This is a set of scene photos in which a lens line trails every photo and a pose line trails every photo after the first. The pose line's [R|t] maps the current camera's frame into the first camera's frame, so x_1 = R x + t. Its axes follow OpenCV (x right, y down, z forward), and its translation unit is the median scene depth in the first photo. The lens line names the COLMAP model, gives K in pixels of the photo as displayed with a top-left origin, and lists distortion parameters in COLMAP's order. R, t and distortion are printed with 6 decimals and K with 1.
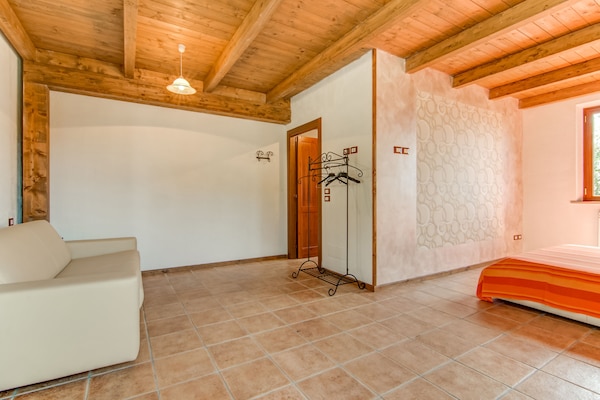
lens RADIAL K [[284.9, 0, 300.0], [0, 284.9, 200.0], [0, 0, 1]] dist [-0.000242, -0.000495]
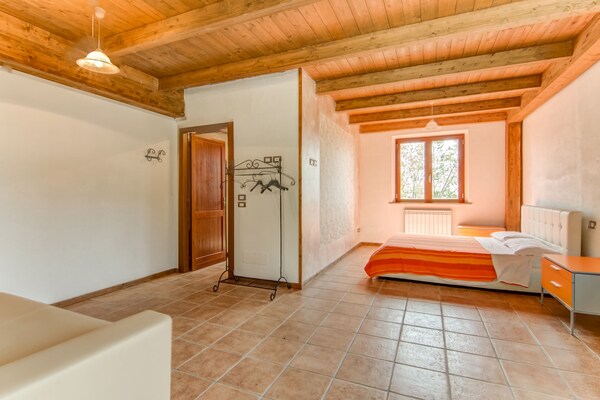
lens RADIAL K [[298.7, 0, 300.0], [0, 298.7, 200.0], [0, 0, 1]] dist [0.022649, -0.000646]
pose [[0.811861, -0.007790, 0.583799, -0.376953], [0.004698, 0.999966, 0.006810, -0.028364], [-0.583832, -0.002786, 0.811870, 0.056356]]
